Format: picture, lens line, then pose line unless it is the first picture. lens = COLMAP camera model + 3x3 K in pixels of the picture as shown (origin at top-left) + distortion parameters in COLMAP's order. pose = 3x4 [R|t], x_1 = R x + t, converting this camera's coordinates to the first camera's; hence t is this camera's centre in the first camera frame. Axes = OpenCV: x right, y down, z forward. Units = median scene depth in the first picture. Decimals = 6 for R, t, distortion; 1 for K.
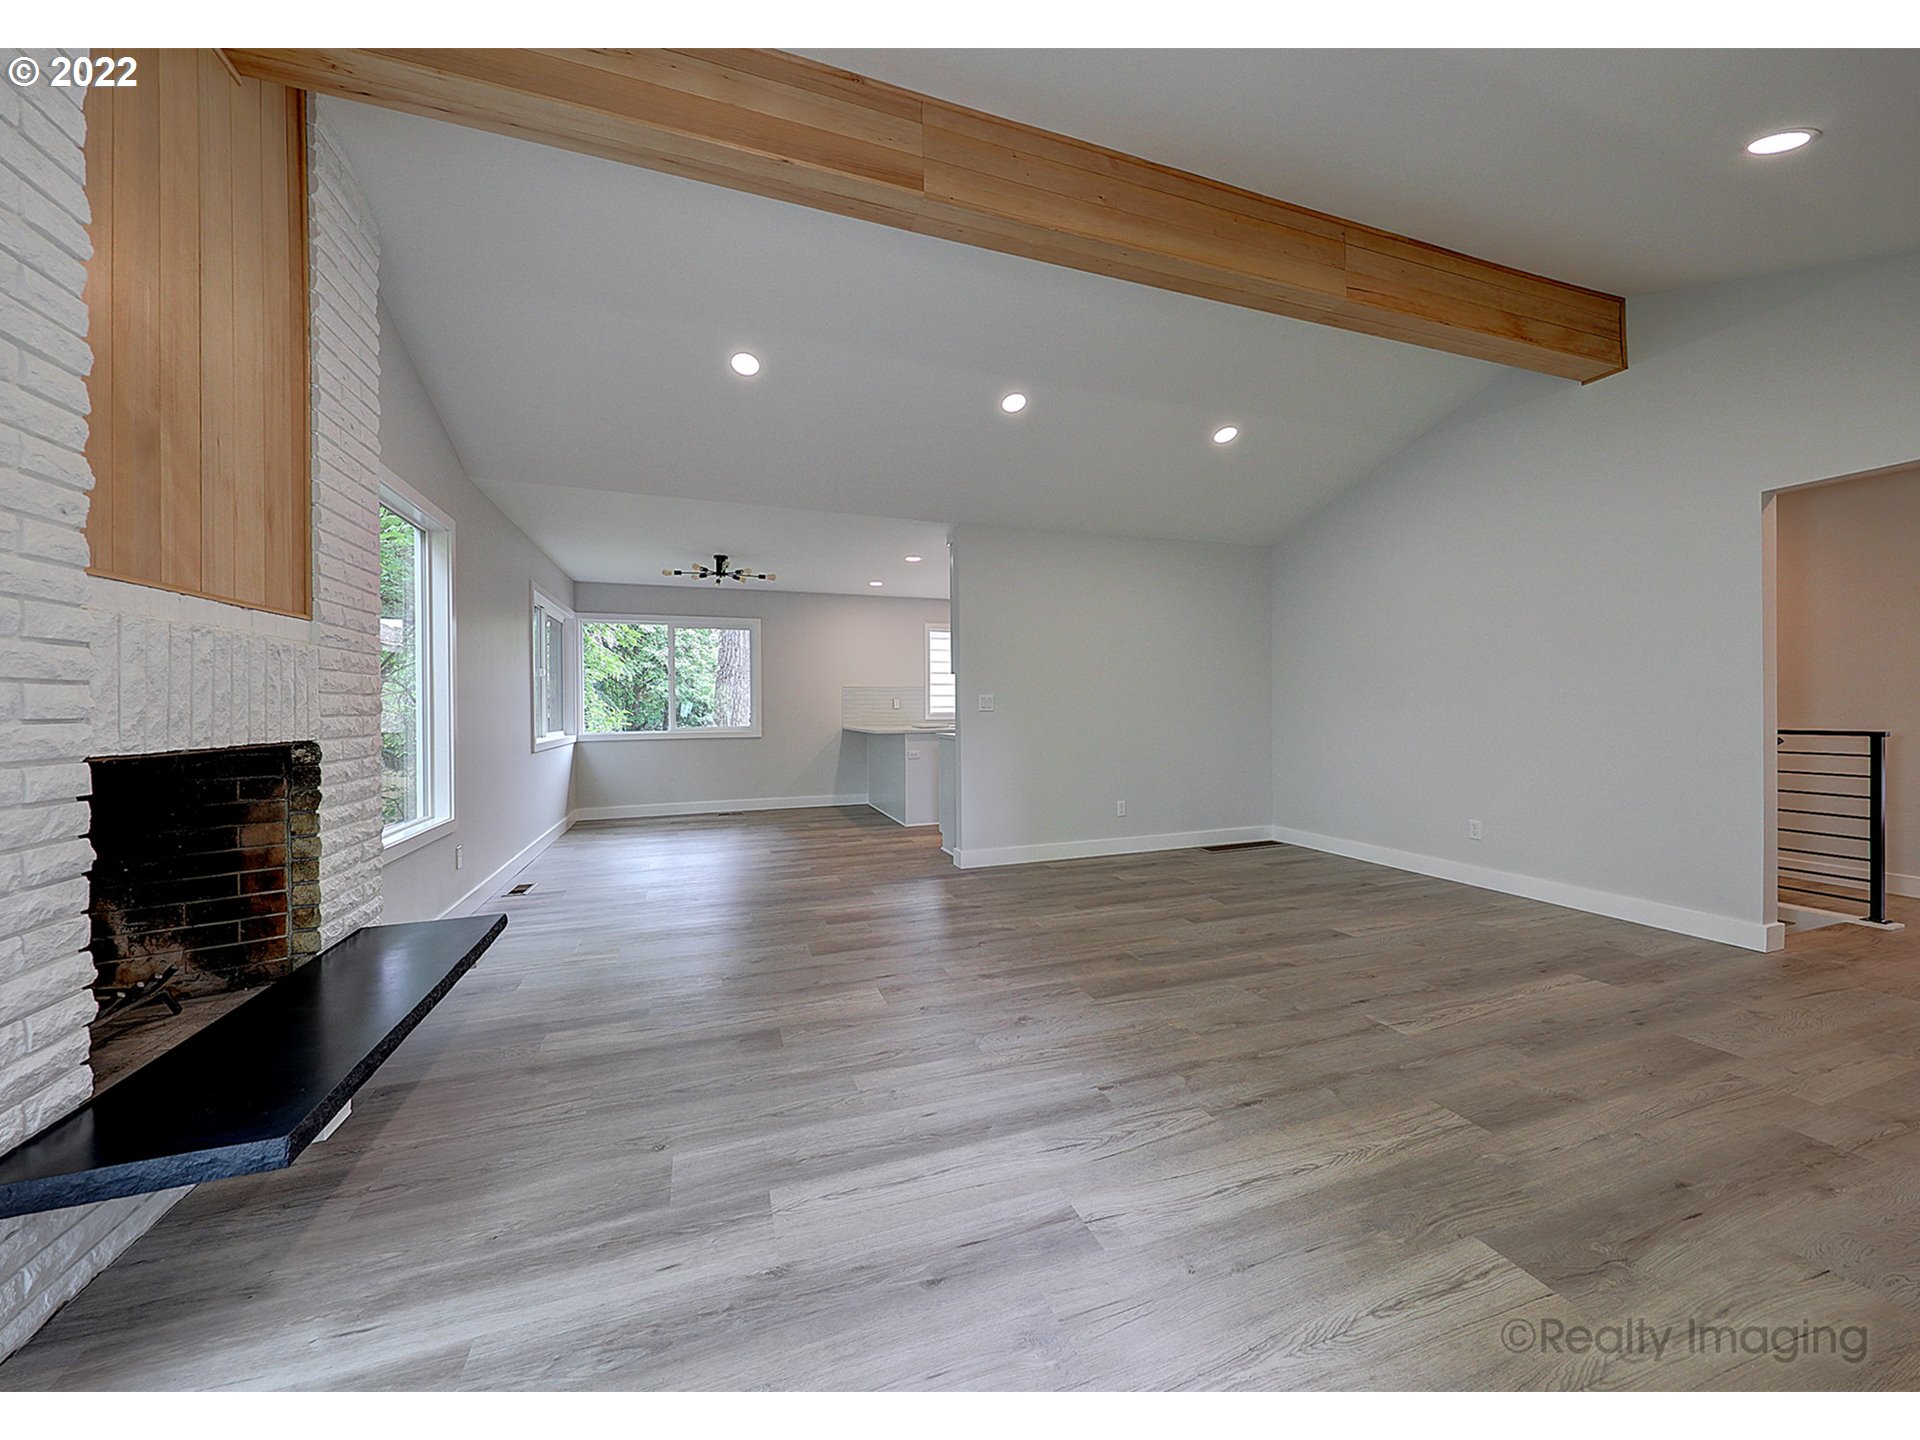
lens RADIAL K [[715.4, 0, 948.9], [0, 715.4, 705.0], [0, 0, 1]] dist [0.018262, -0.000319]
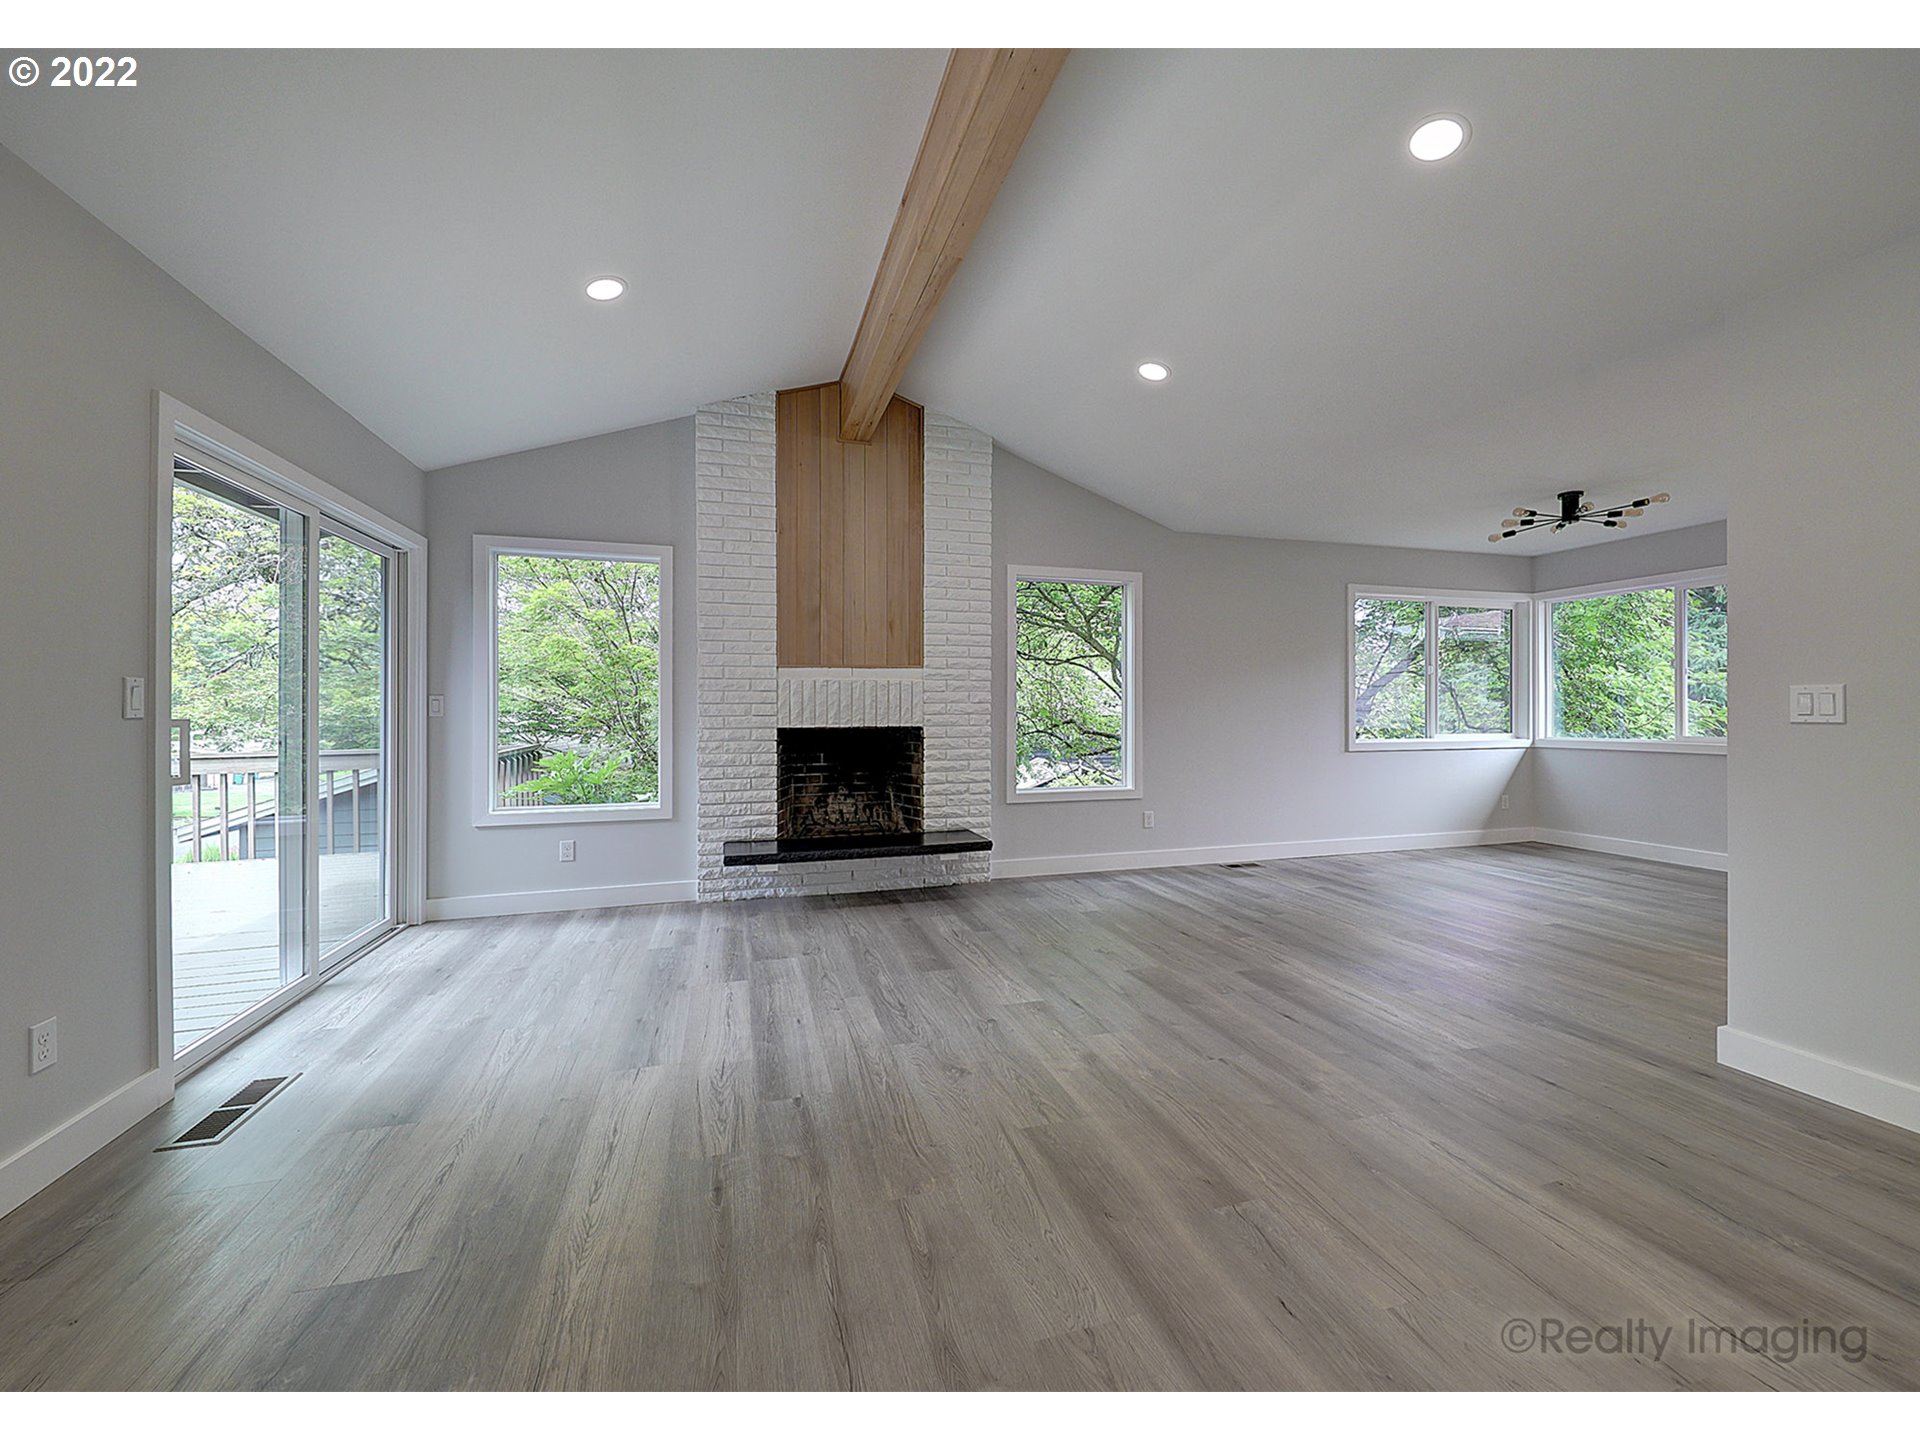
lens RADIAL K [[715.4, 0, 958.0], [0, 715.4, 684.0], [0, 0, 1]] dist [0.018262, -0.000319]
pose [[-0.053308, -0.030580, -0.998110, 1.188287], [0.008102, 0.999485, -0.031055, -0.006036], [0.998545, -0.009743, -0.053033, 1.257195]]
